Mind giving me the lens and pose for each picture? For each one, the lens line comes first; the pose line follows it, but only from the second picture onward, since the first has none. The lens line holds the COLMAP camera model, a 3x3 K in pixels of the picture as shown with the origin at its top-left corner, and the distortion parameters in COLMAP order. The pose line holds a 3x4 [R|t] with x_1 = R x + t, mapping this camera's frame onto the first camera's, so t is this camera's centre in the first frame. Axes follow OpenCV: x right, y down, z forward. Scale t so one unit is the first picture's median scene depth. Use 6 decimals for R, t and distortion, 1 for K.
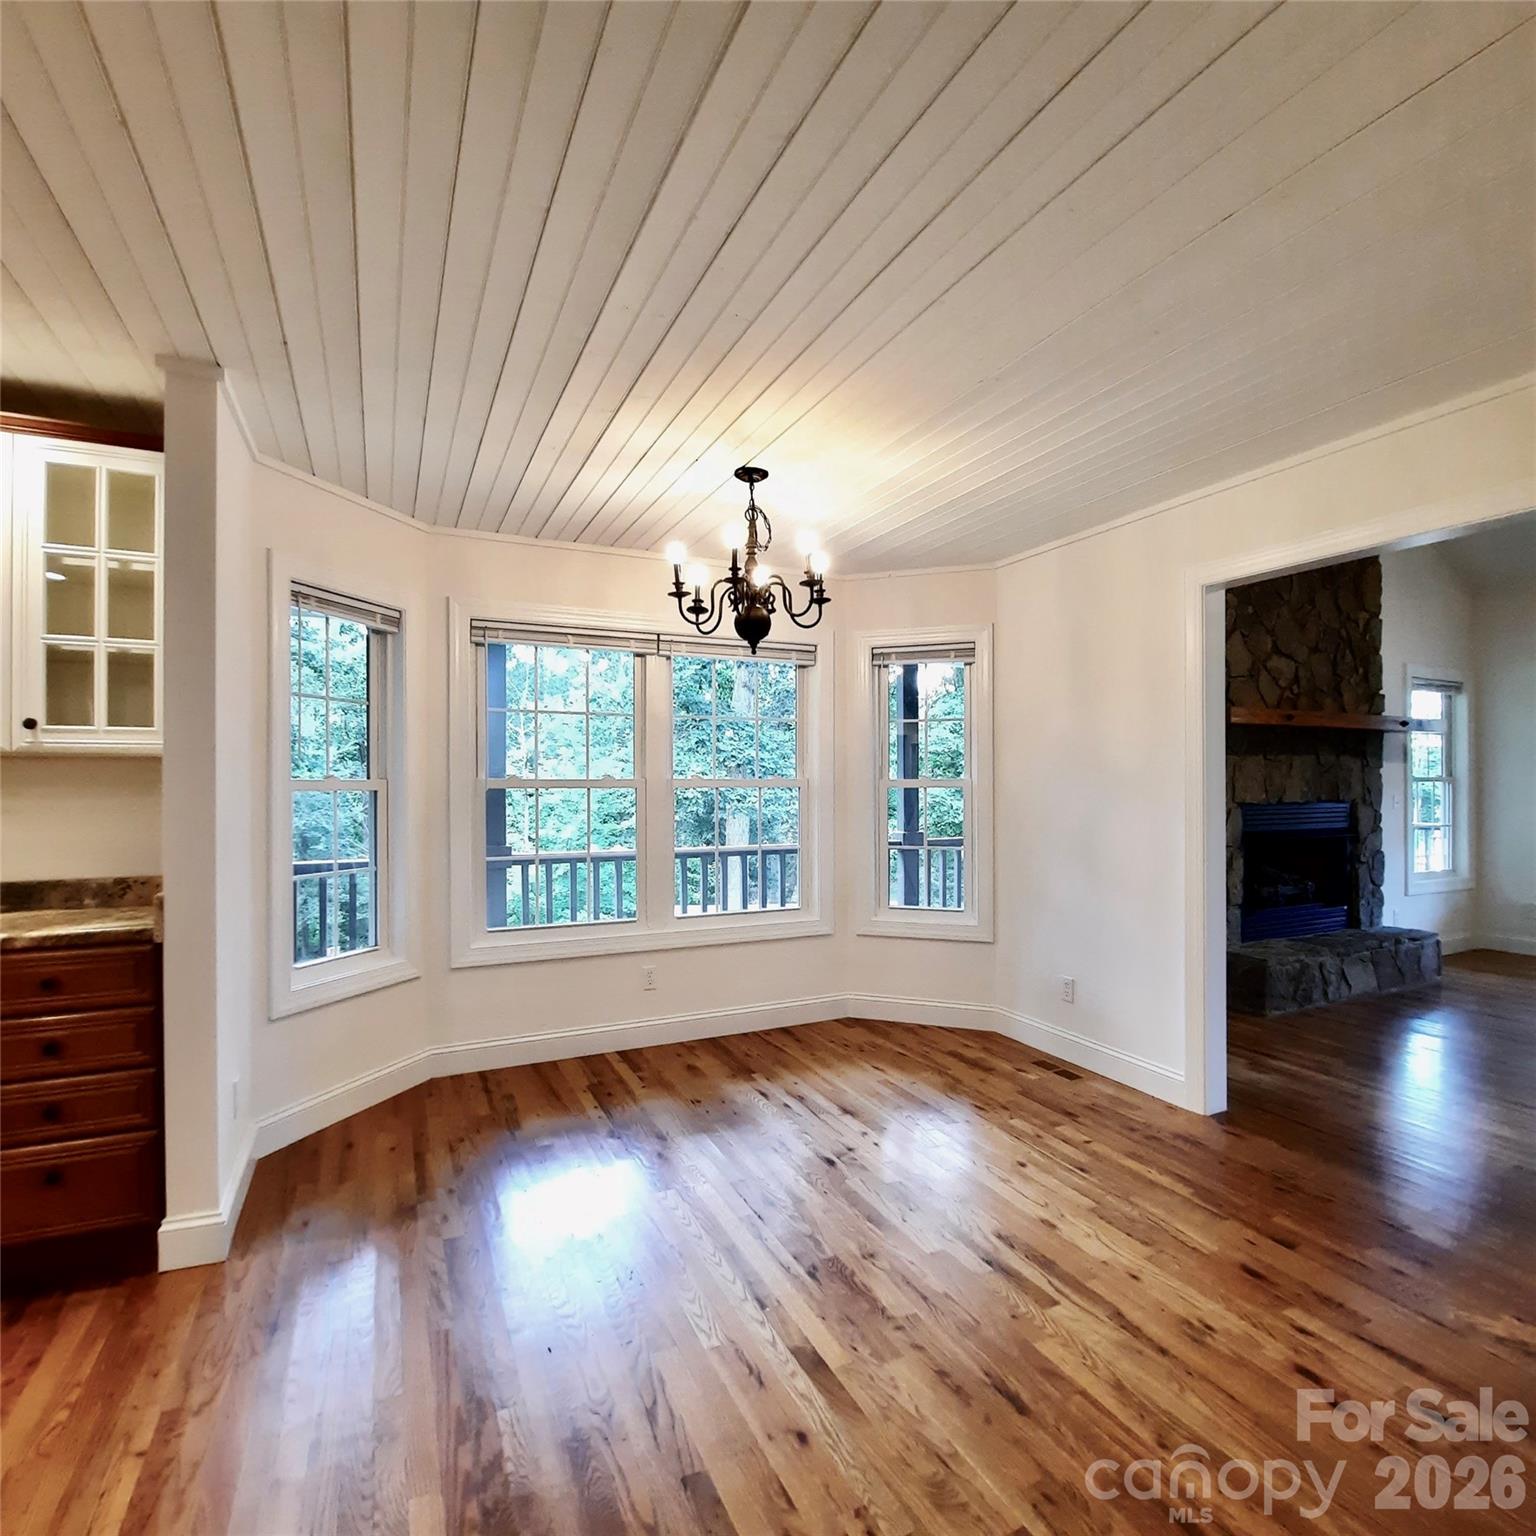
lens RADIAL K [[808.7, 0, 782.6], [0, 808.7, 781.0], [0, 0, 1]] dist [-0.002952, -0.007905]
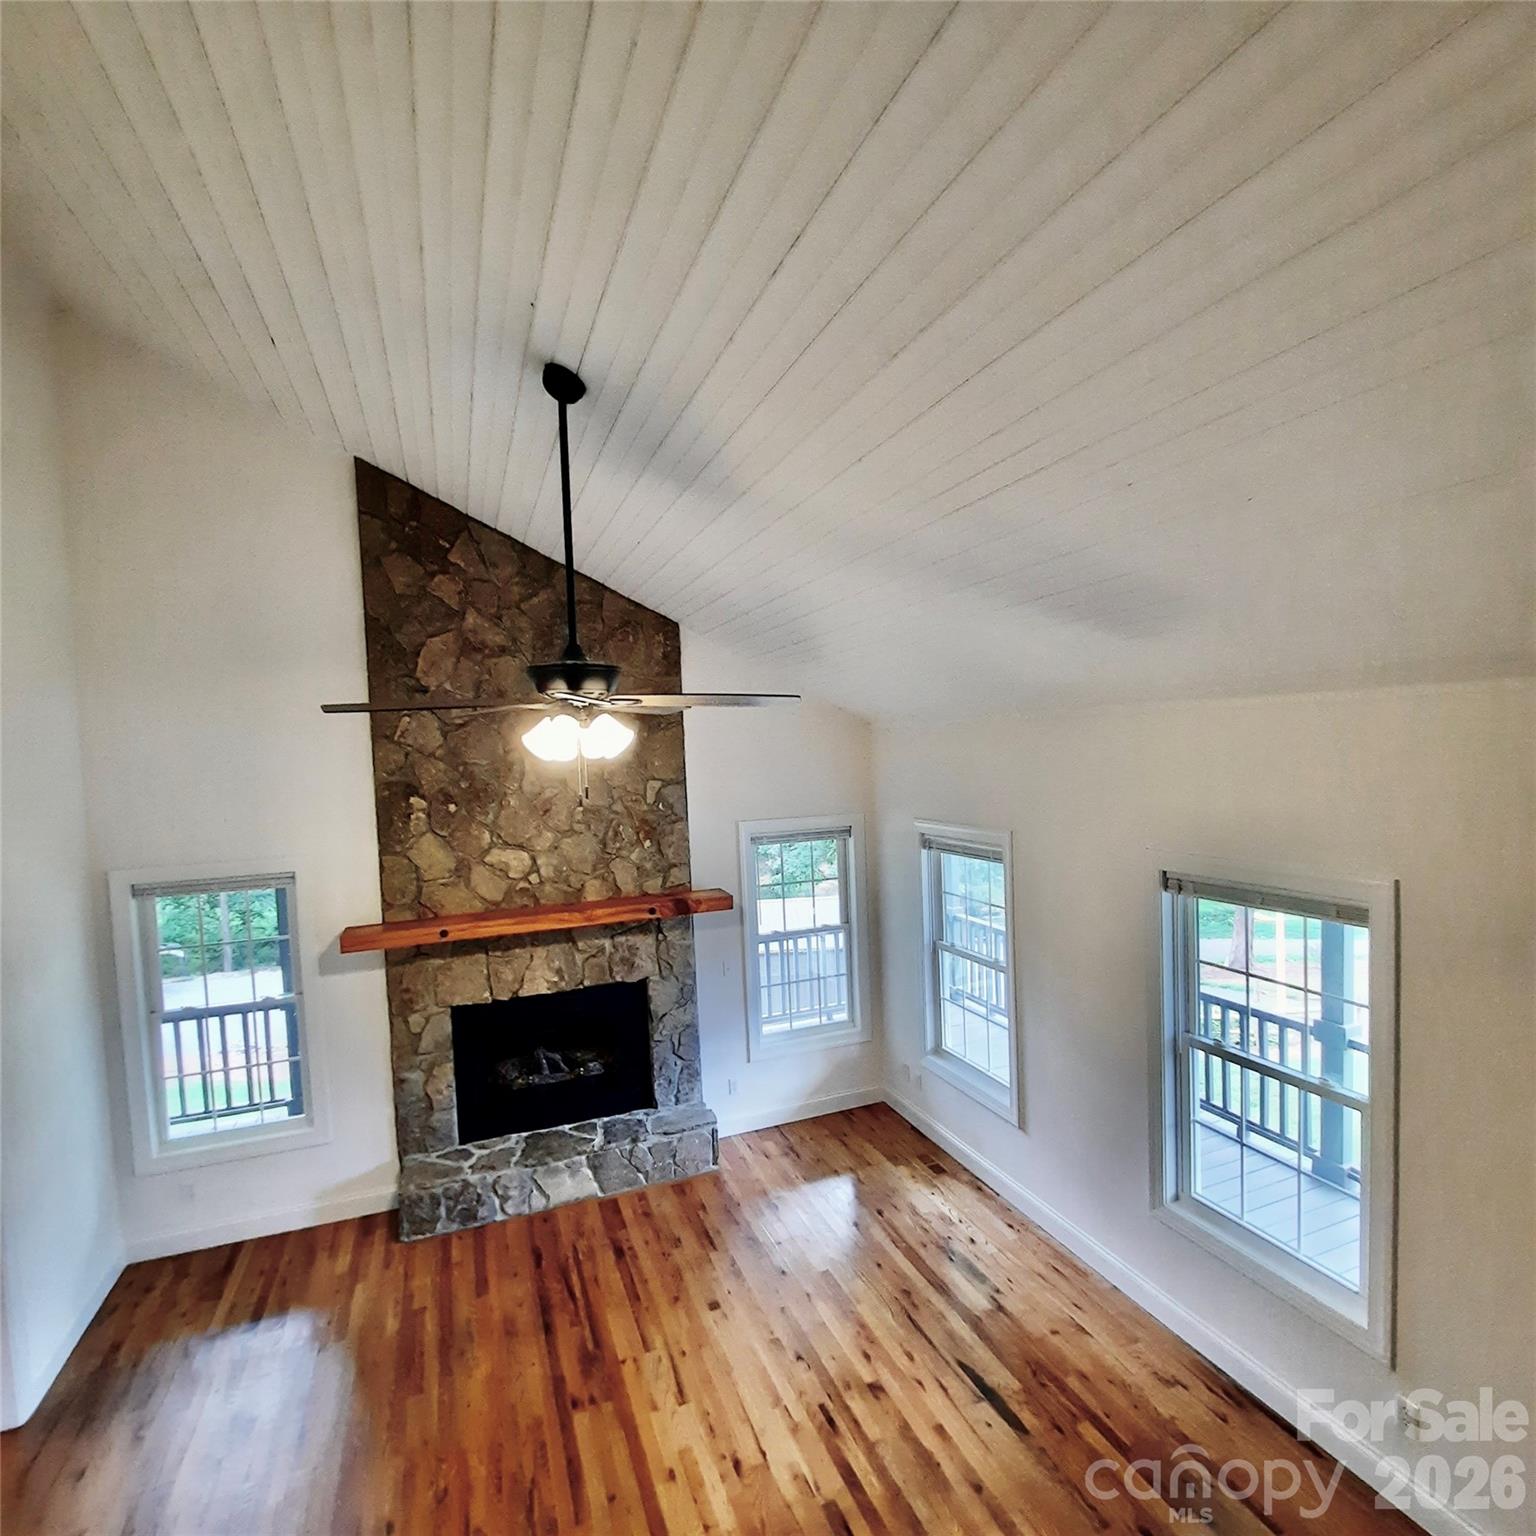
lens RADIAL K [[830.1, 0, 768.0], [0, 830.1, 768.0], [0, 0, 1]] dist [-0.014890, -0.000253]
pose [[0.995146, -0.034626, -0.092118, 0.997465], [0.037982, 0.998668, 0.034933, -0.266707], [0.090786, -0.038262, 0.995135, 0.041447]]
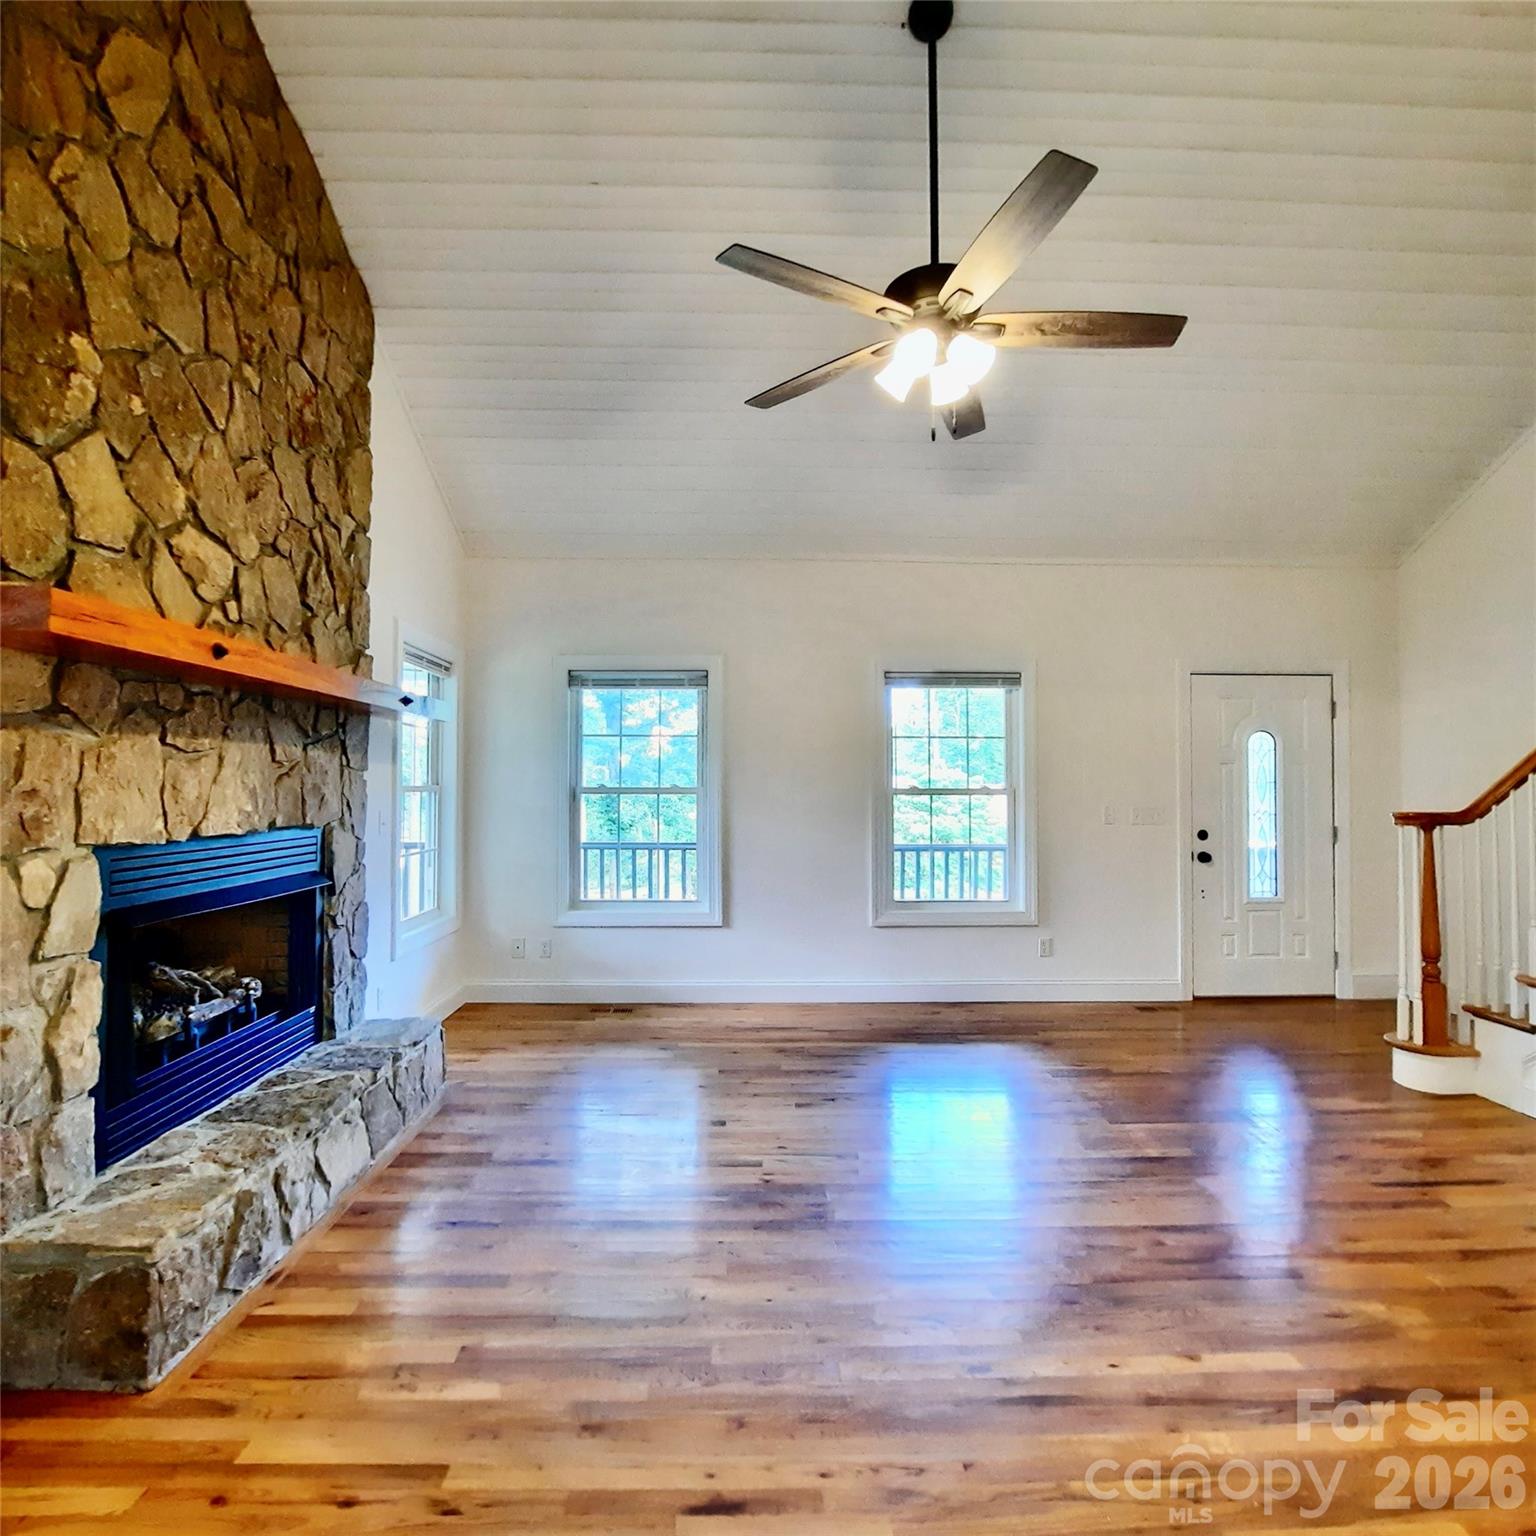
lens RADIAL K [[823.3, 0, 759.7], [0, 823.3, 769.4], [0, 0, 1]] dist [-0.011550, -0.008004]
pose [[0.420935, 0.023769, 0.906779, 0.307506], [-0.003126, 0.999689, -0.024754, -0.002357], [-0.907085, 0.007585, 0.420878, 0.478149]]
